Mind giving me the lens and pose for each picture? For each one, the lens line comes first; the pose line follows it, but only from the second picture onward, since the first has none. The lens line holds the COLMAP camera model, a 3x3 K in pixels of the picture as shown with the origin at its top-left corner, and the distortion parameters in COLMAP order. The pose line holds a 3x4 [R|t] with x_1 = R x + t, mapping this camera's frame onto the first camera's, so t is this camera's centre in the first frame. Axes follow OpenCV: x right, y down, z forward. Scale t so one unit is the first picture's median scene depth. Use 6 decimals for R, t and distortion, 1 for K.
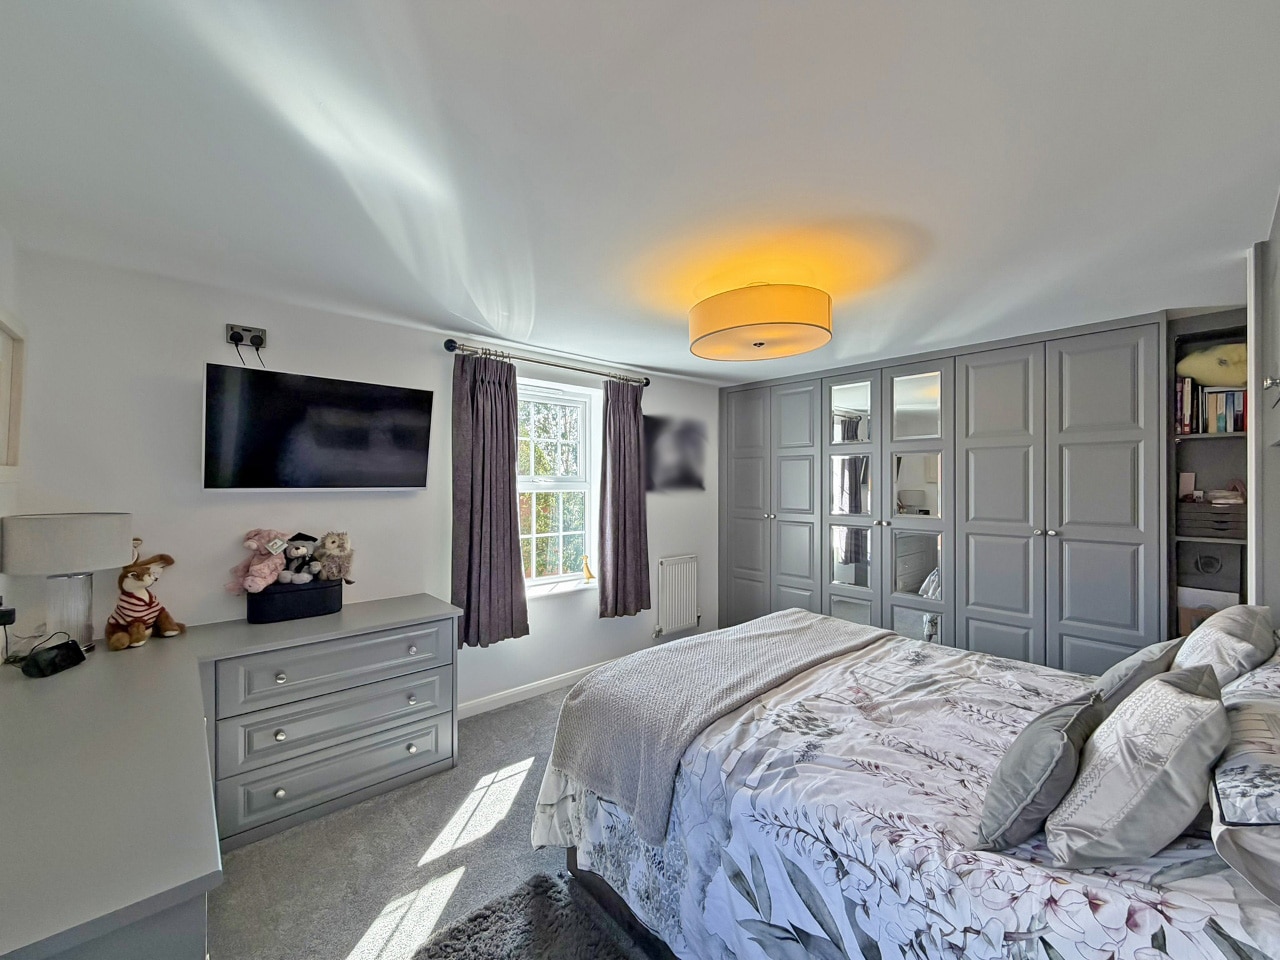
lens RADIAL K [[514.4, 0, 637.8], [0, 514.4, 479.4], [0, 0, 1]] dist [-0.001094, 0.000117]
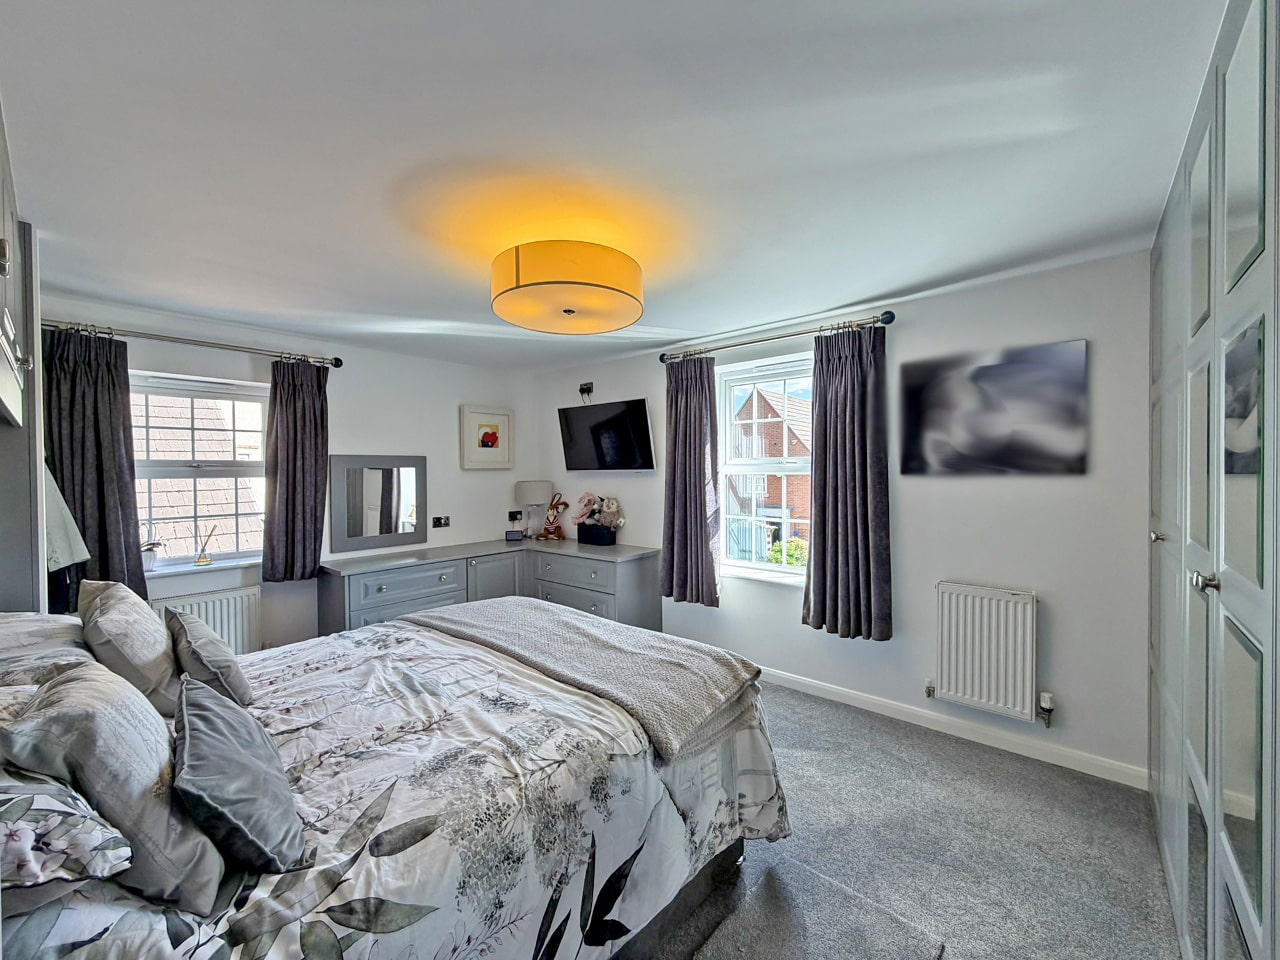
lens RADIAL K [[514.4, 0, 637.8], [0, 514.4, 479.4], [0, 0, 1]] dist [-0.001094, 0.000117]
pose [[0.119882, 0.014050, -0.992689, 1.135330], [0.013831, 0.999779, 0.015821, 0.023548], [0.992692, -0.015627, 0.119661, 0.981249]]
